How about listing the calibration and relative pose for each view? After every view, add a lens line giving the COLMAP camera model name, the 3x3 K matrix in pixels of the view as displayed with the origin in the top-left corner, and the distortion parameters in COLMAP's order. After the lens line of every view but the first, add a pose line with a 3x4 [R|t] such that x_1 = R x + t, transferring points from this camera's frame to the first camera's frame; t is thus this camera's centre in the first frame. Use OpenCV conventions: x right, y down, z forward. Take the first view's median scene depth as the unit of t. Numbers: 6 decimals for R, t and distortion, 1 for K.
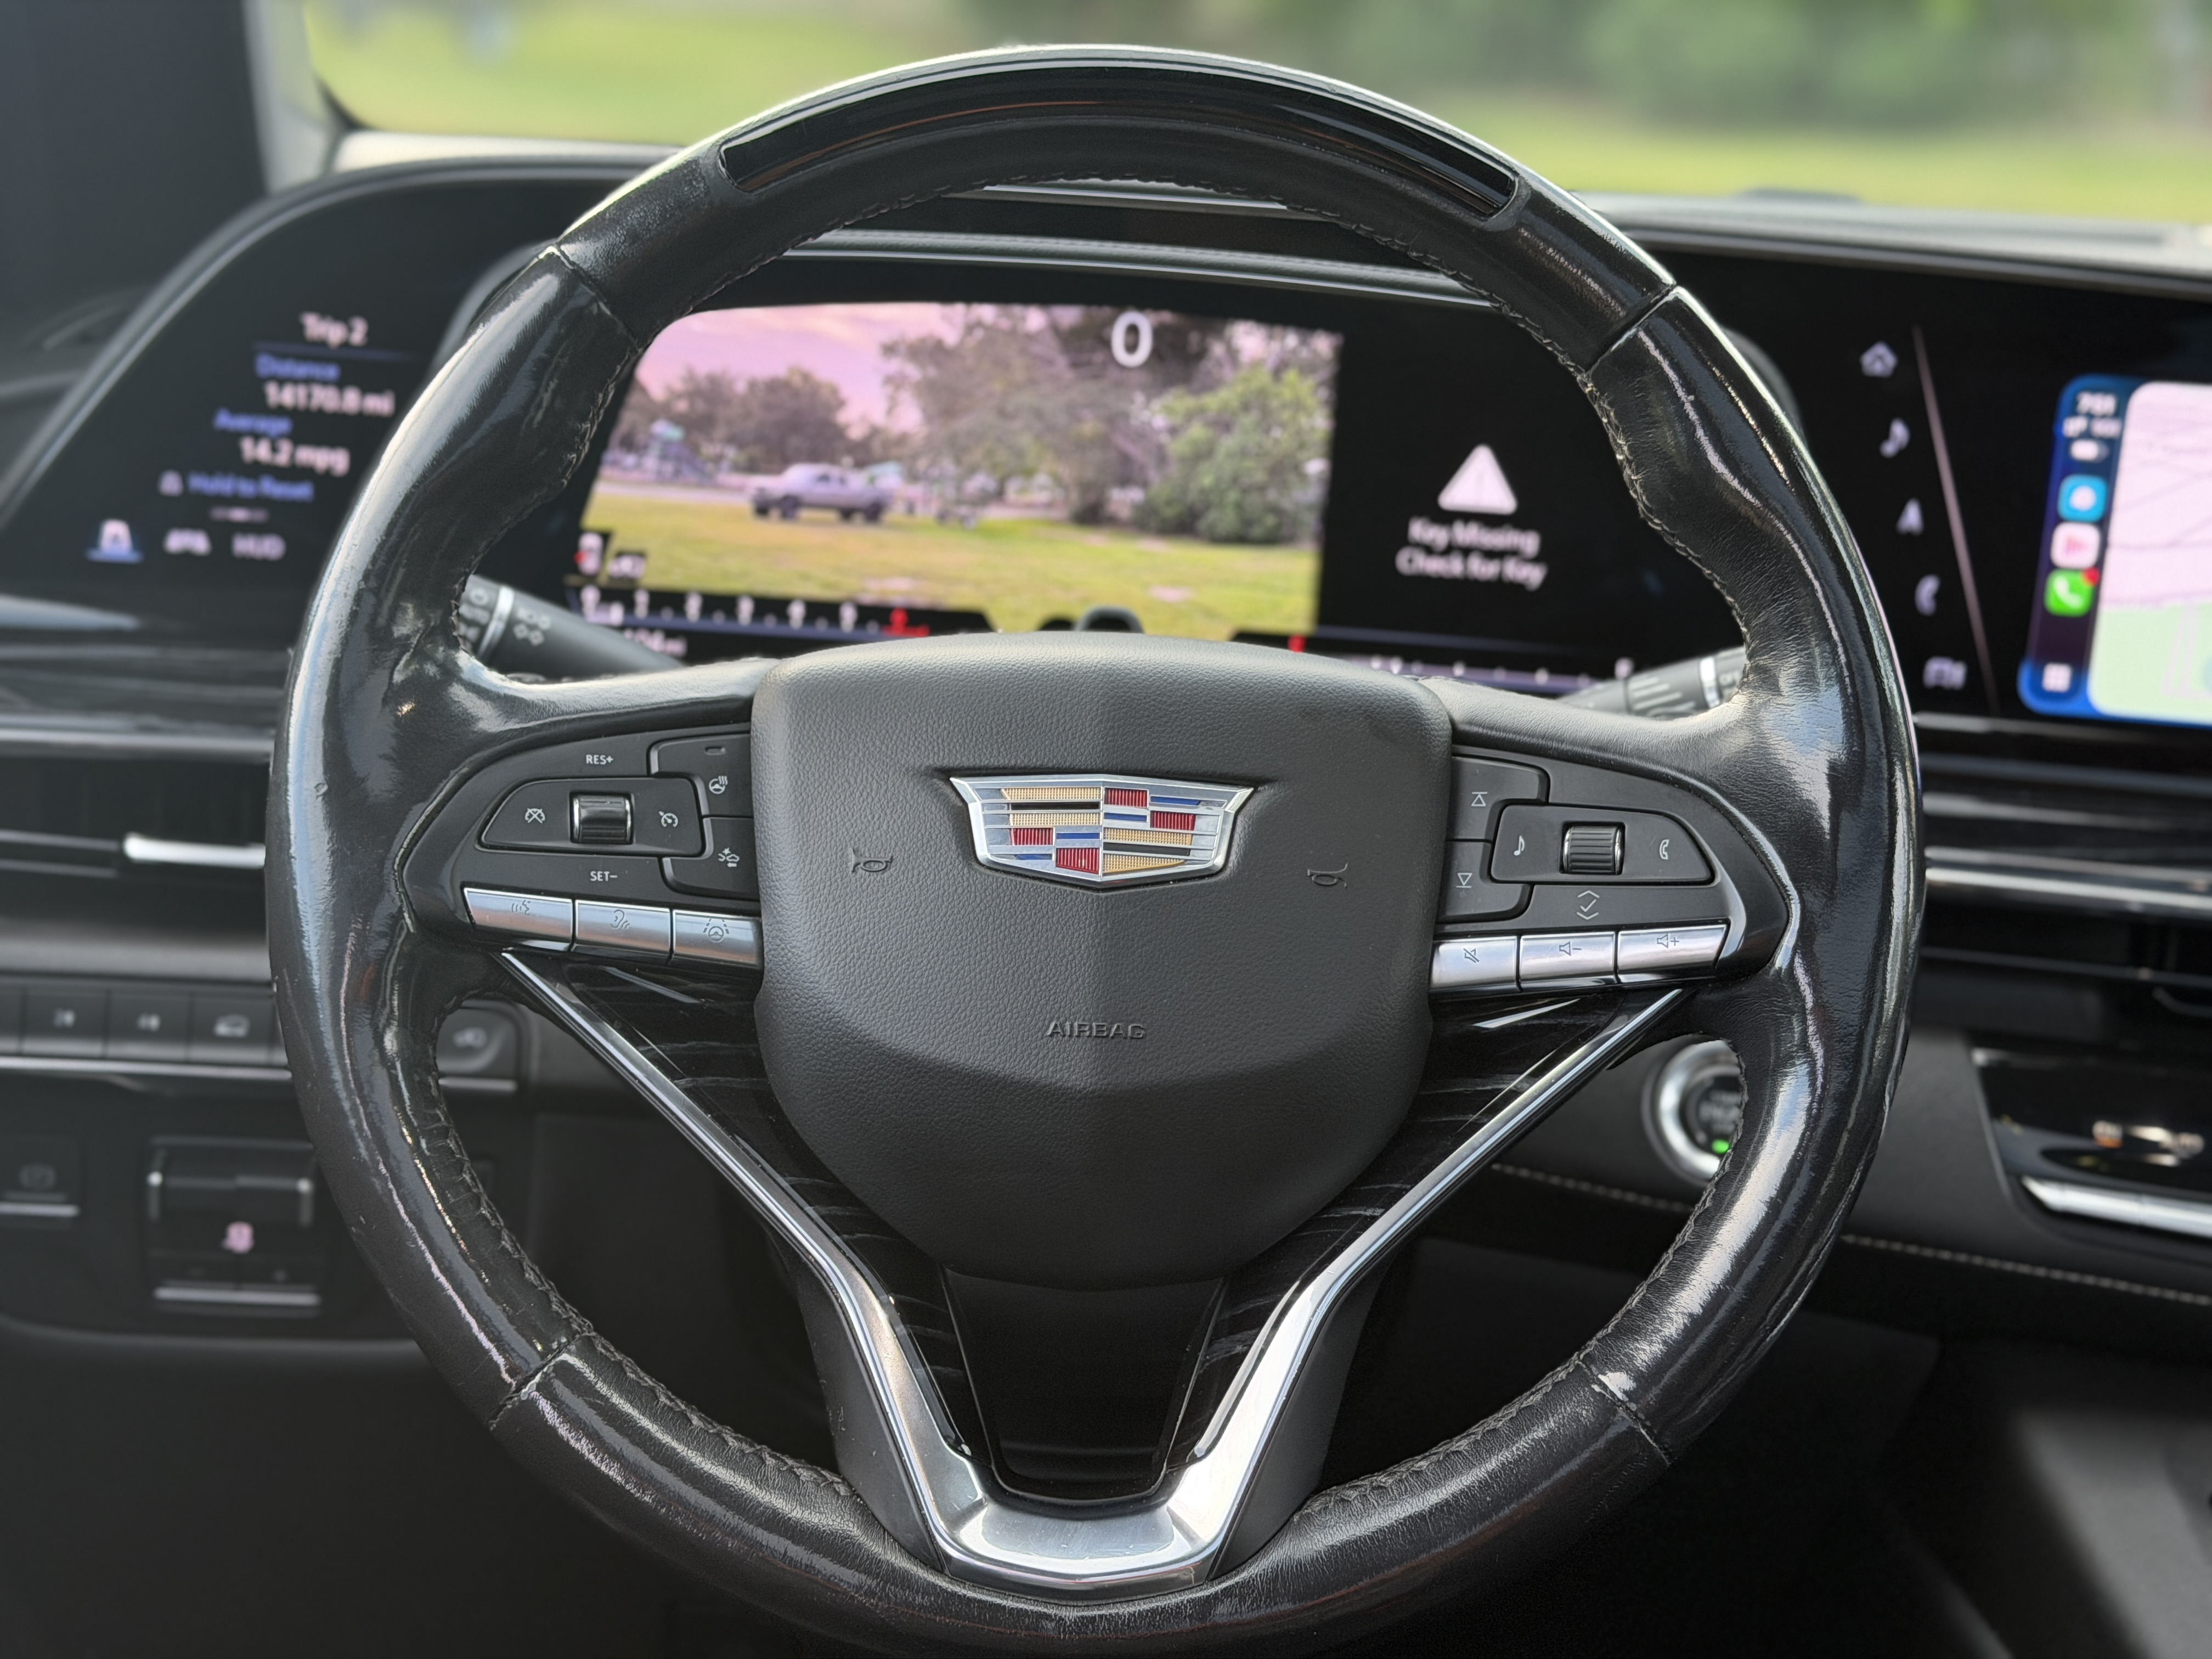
lens RADIAL K [[2987.3, 0, 1100.9], [0, 2987.3, 829.0], [0, 0, 1]] dist [0.184273, 0.000000]
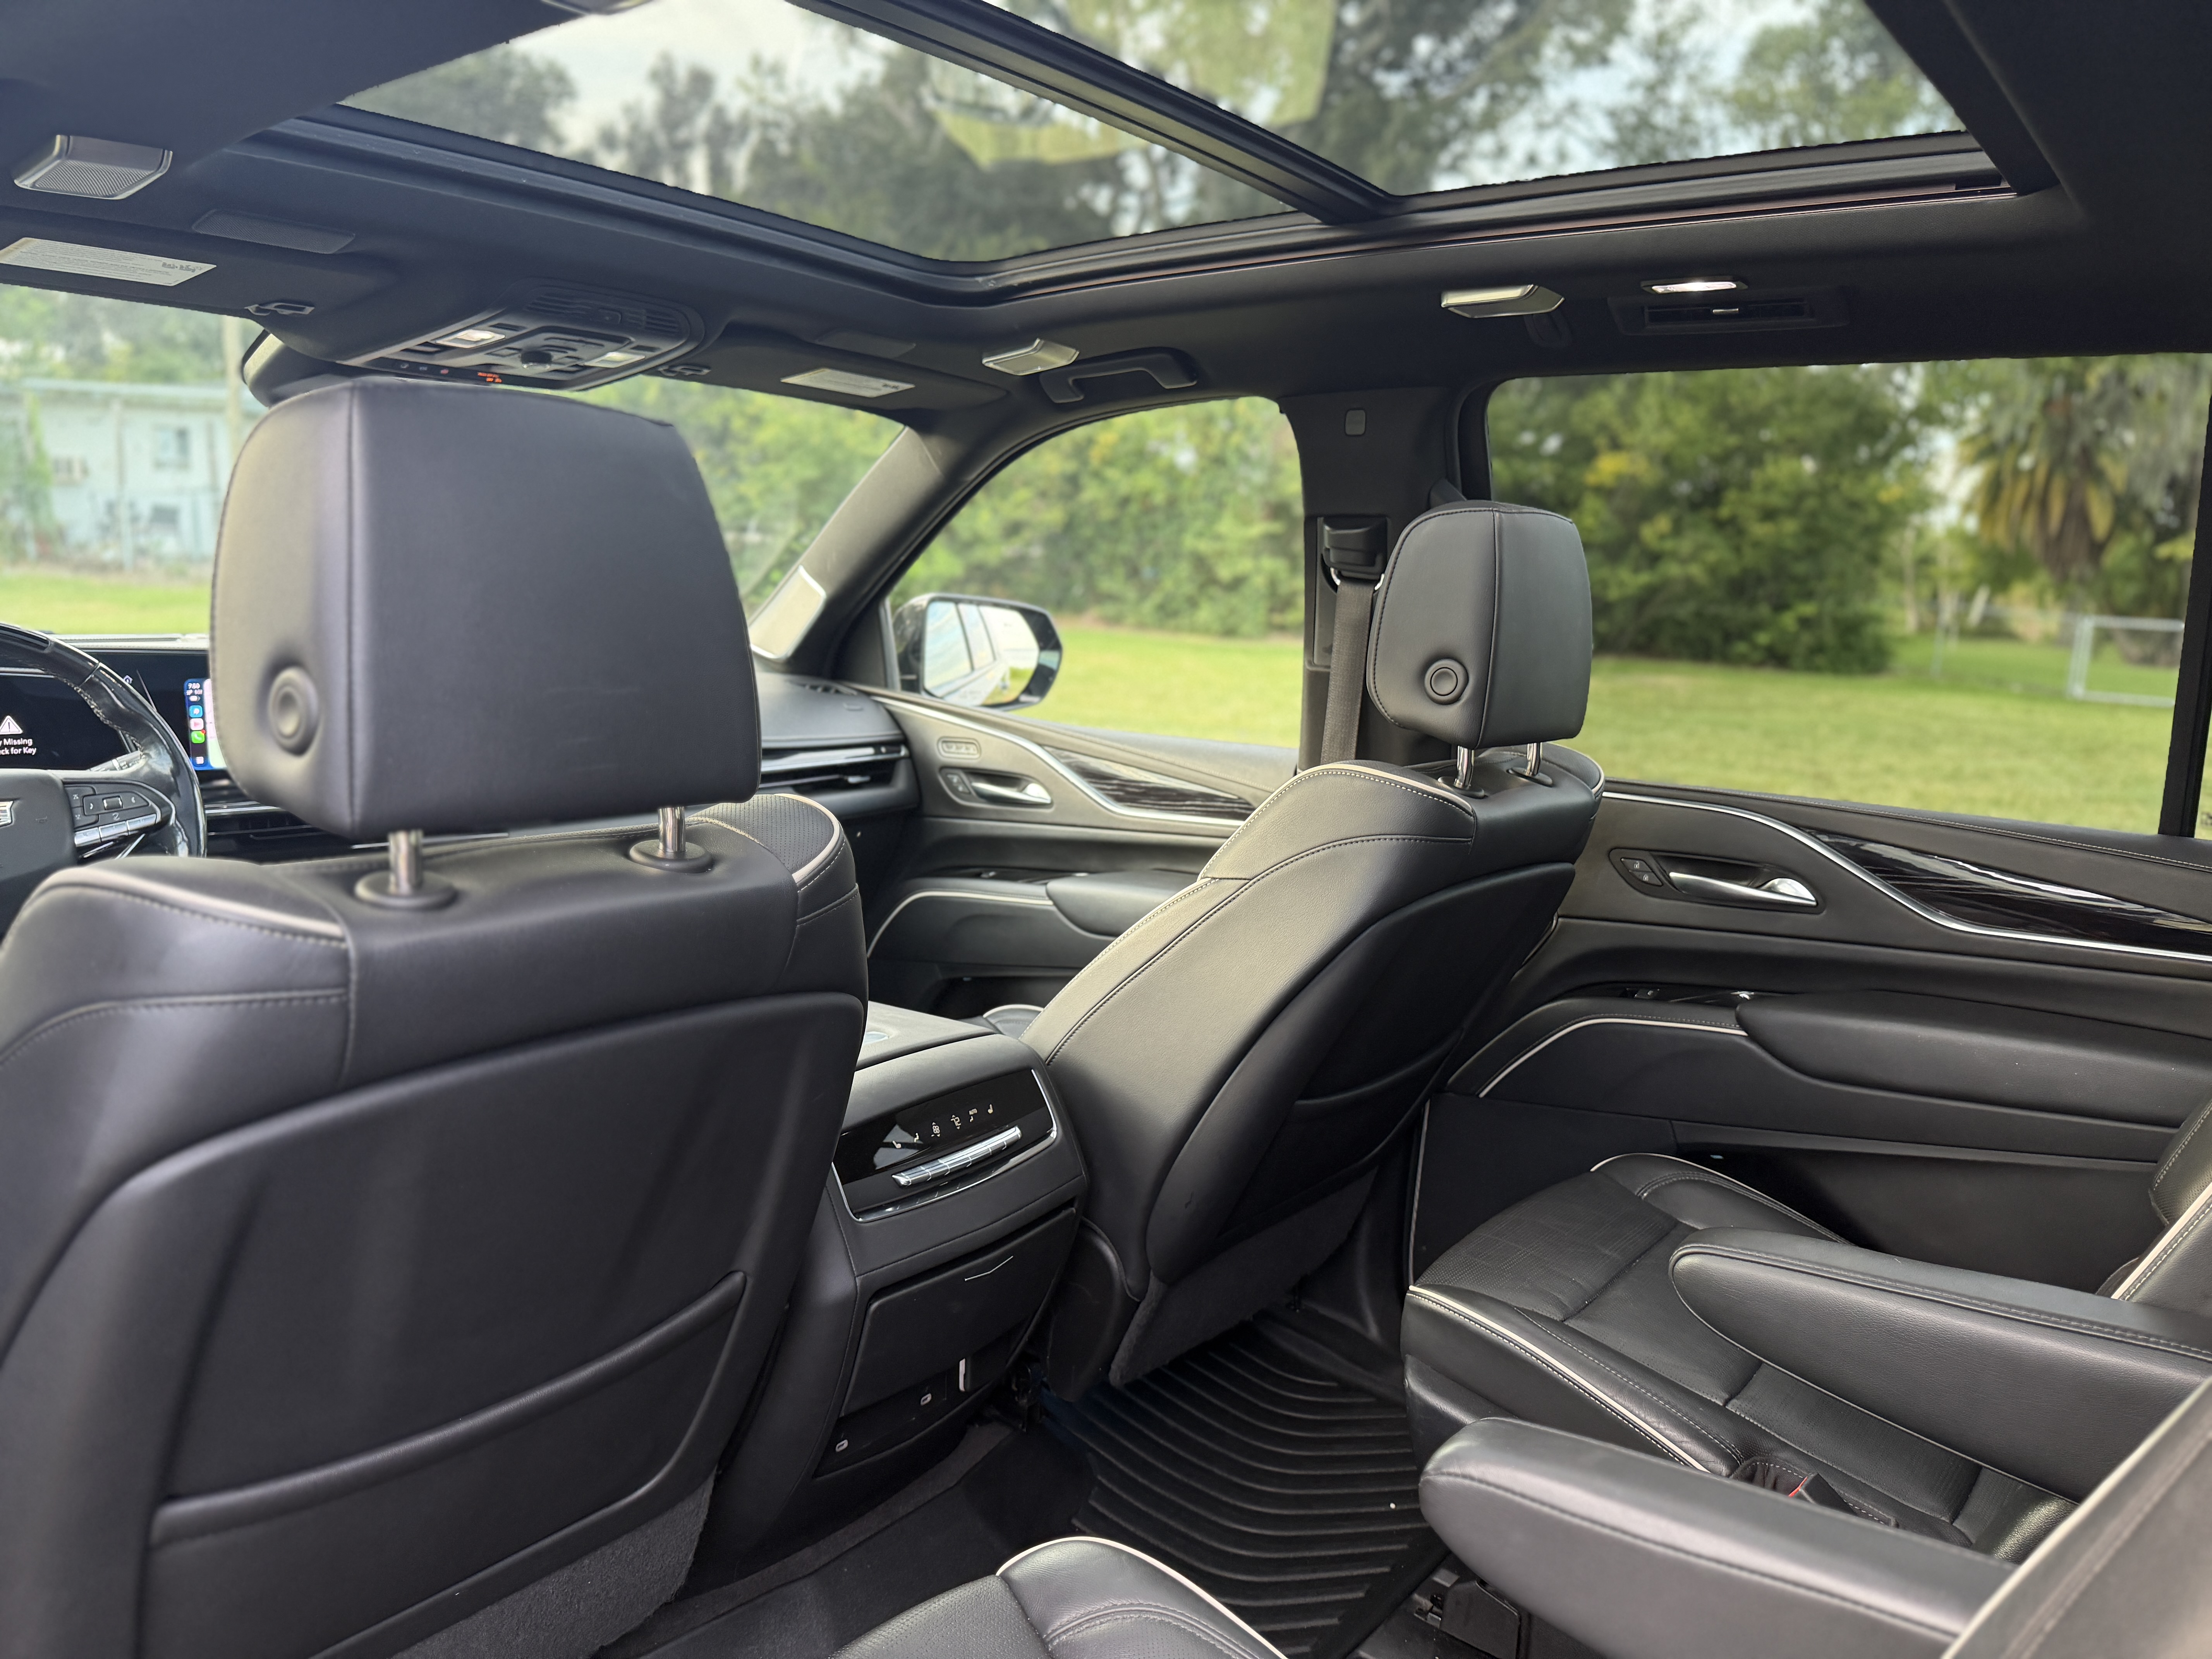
lens RADIAL K [[1569.4, 0, 1126.8], [0, 1569.4, 813.9], [0, 0, 1]] dist [0.004986, -0.016925]
pose [[0.590610, -0.168950, 0.789073, -0.531411], [0.212186, 0.975942, 0.050143, 0.156414], [-0.778561, 0.137815, 0.612250, -1.020005]]
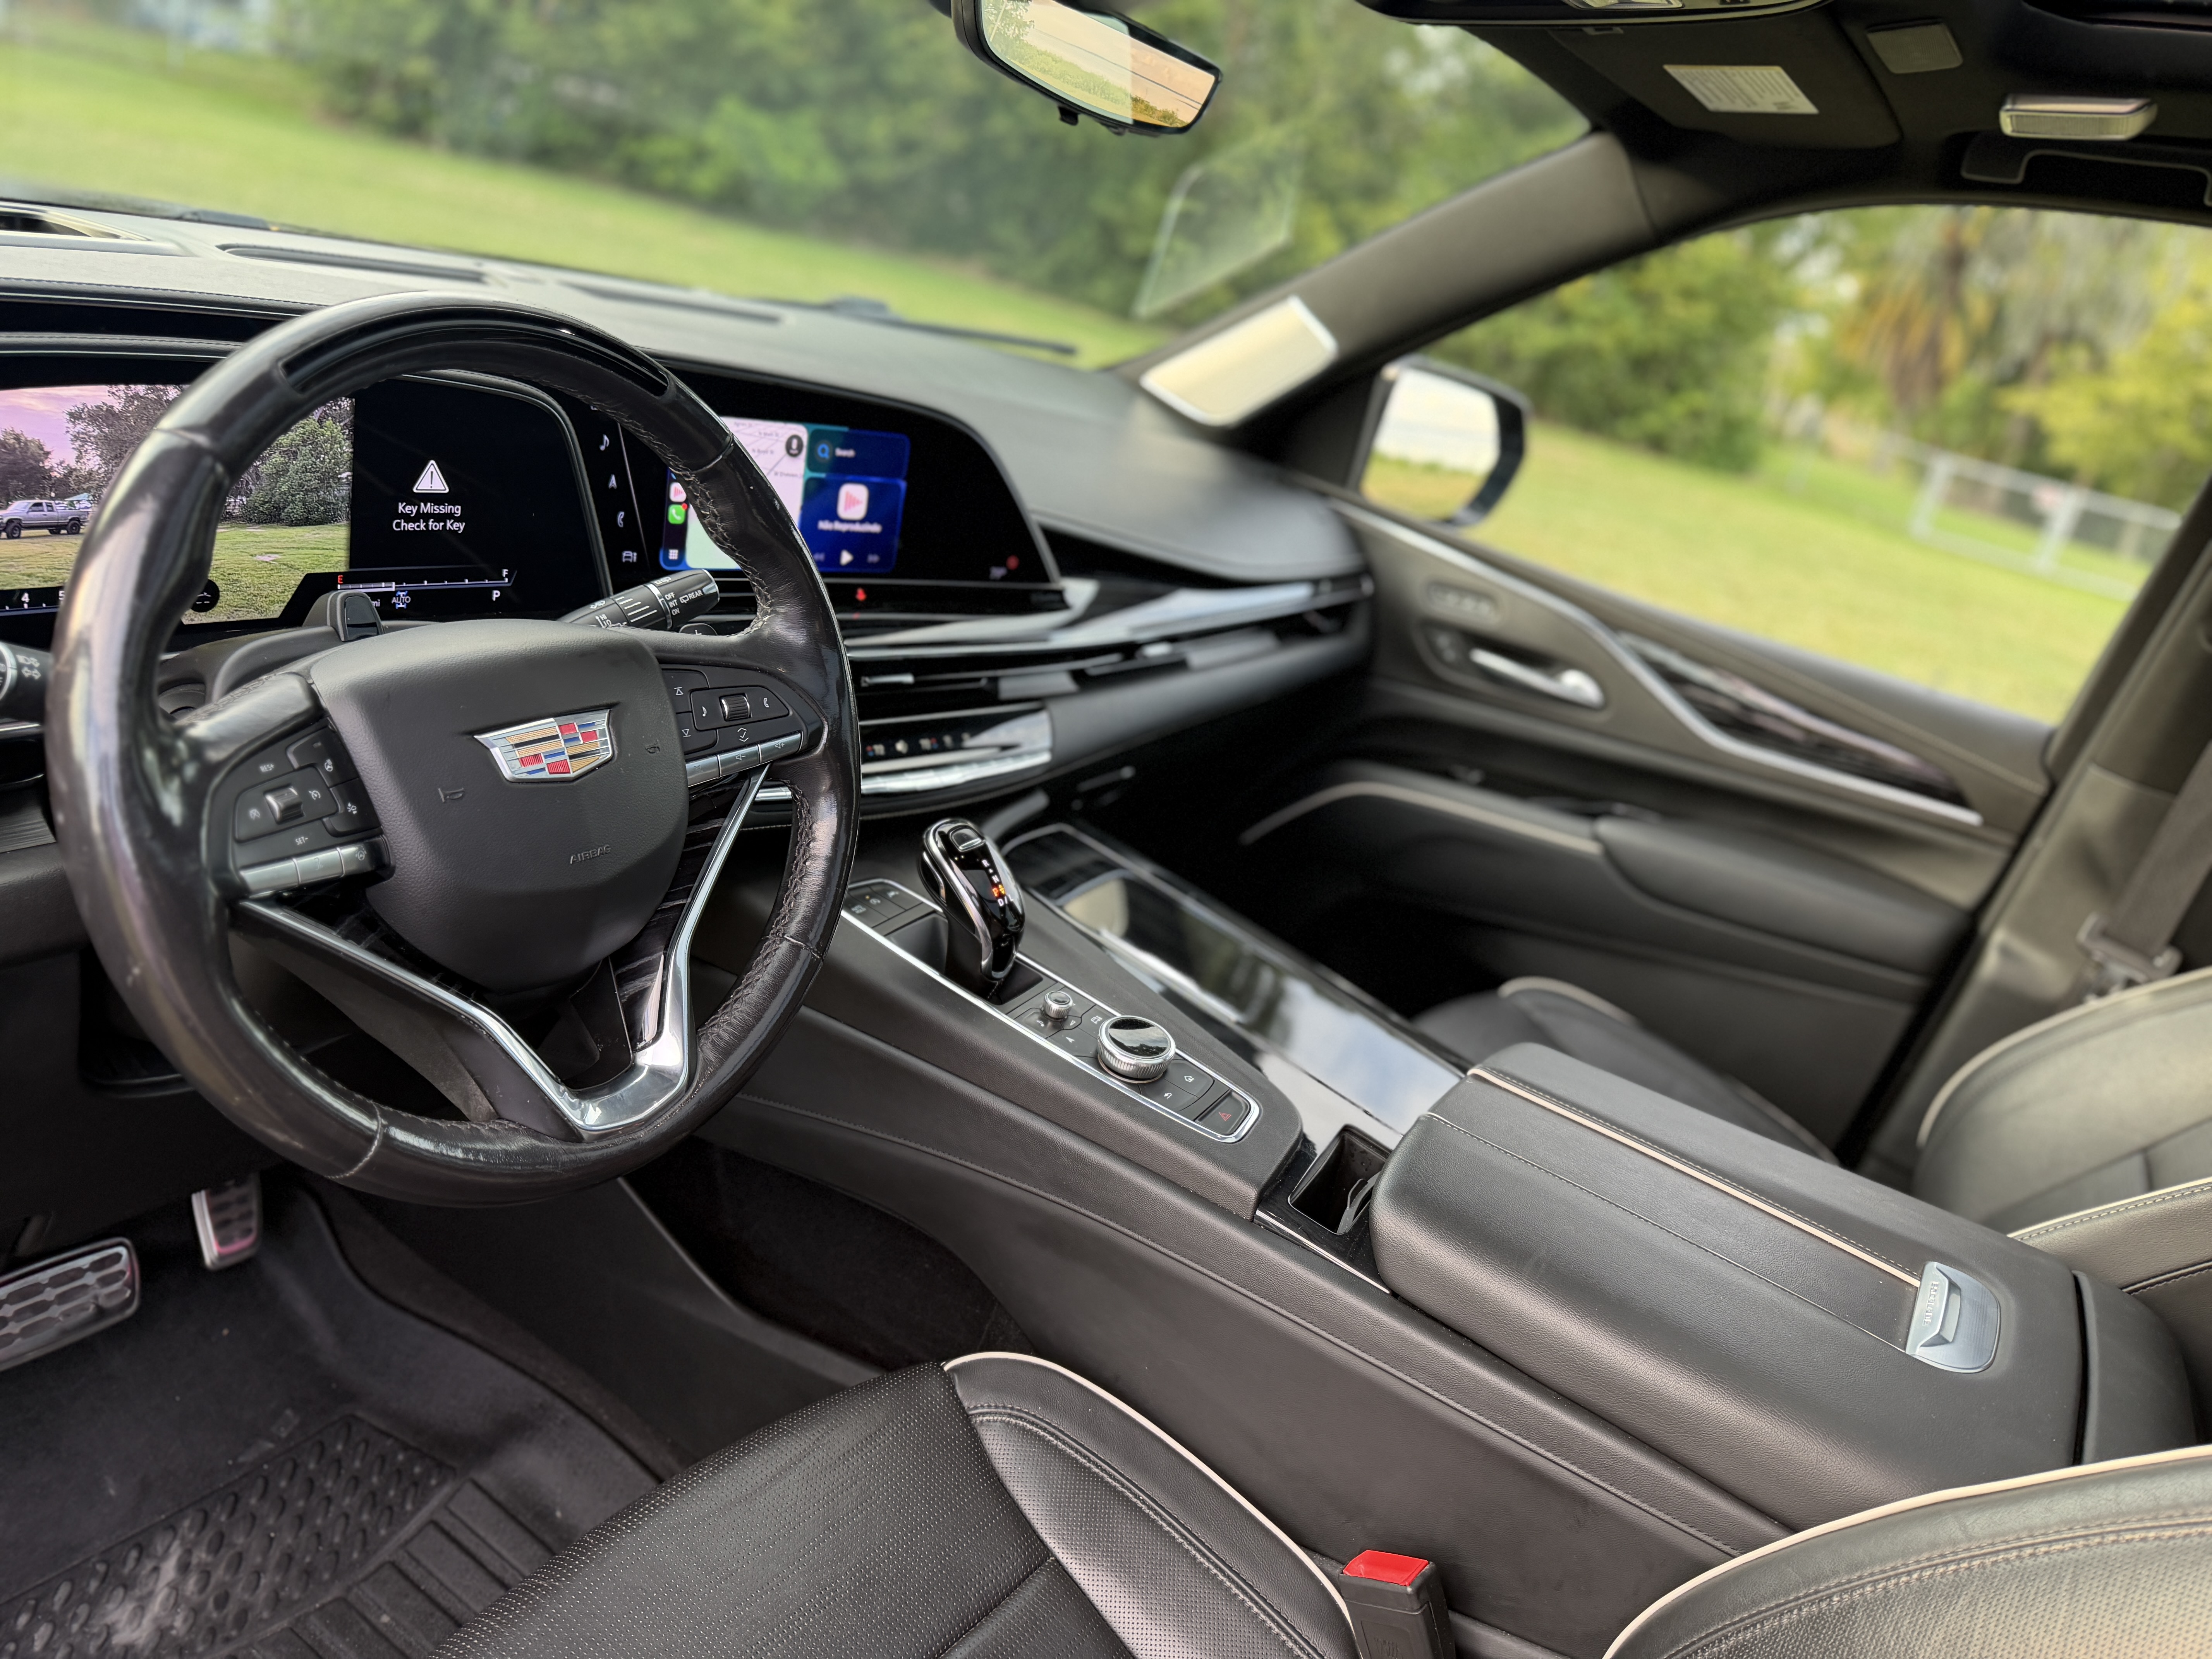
lens RADIAL K [[1569.4, 0, 1115.1], [0, 1569.4, 851.8], [0, 0, 1]] dist [0.004986, -0.016925]
pose [[0.527526, -0.259313, 0.808995, -0.474039], [0.033719, 0.957916, 0.285060, -0.155705], [-0.848869, -0.123098, 0.514070, 0.147466]]
